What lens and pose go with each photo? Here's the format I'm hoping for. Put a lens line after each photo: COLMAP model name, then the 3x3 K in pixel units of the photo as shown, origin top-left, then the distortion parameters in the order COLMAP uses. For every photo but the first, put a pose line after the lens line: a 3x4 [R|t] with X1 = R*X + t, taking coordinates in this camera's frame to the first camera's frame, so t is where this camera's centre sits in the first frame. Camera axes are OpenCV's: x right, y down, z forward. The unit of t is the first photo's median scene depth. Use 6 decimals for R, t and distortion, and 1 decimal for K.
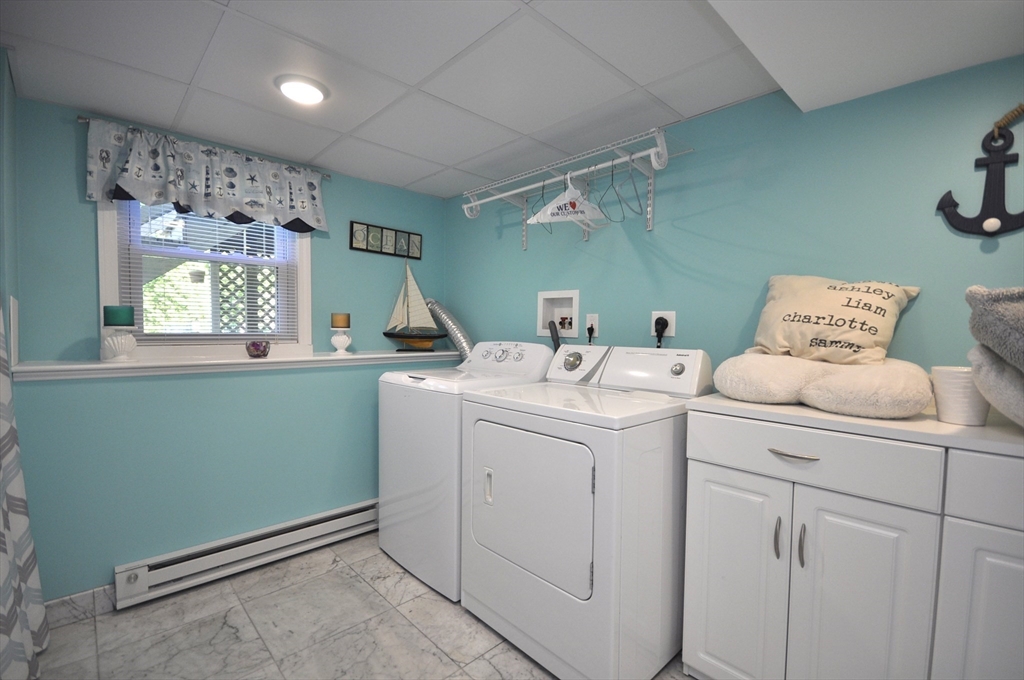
lens RADIAL K [[454.6, 0, 511.3], [0, 454.6, 348.6], [0, 0, 1]] dist [0.006249, -0.013428]
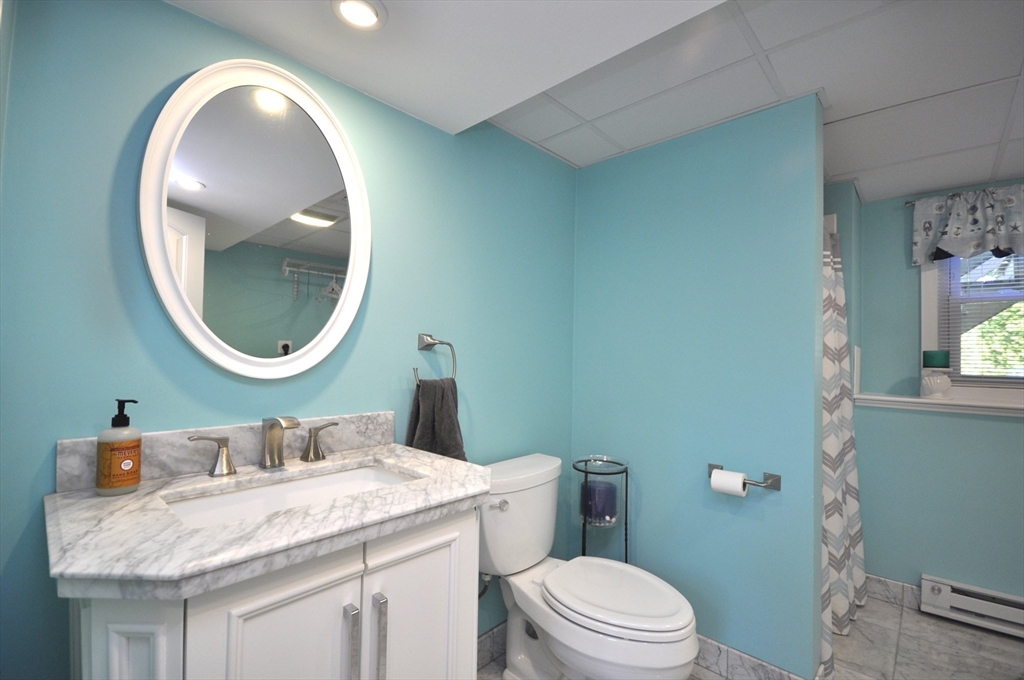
lens RADIAL K [[454.6, 0, 511.3], [0, 454.6, 348.6], [0, 0, 1]] dist [0.006249, -0.013428]
pose [[0.059579, -0.031357, -0.997731, 0.222720], [-0.061701, 0.997480, -0.035033, 0.008883], [0.996315, 0.063648, 0.057494, -0.151792]]
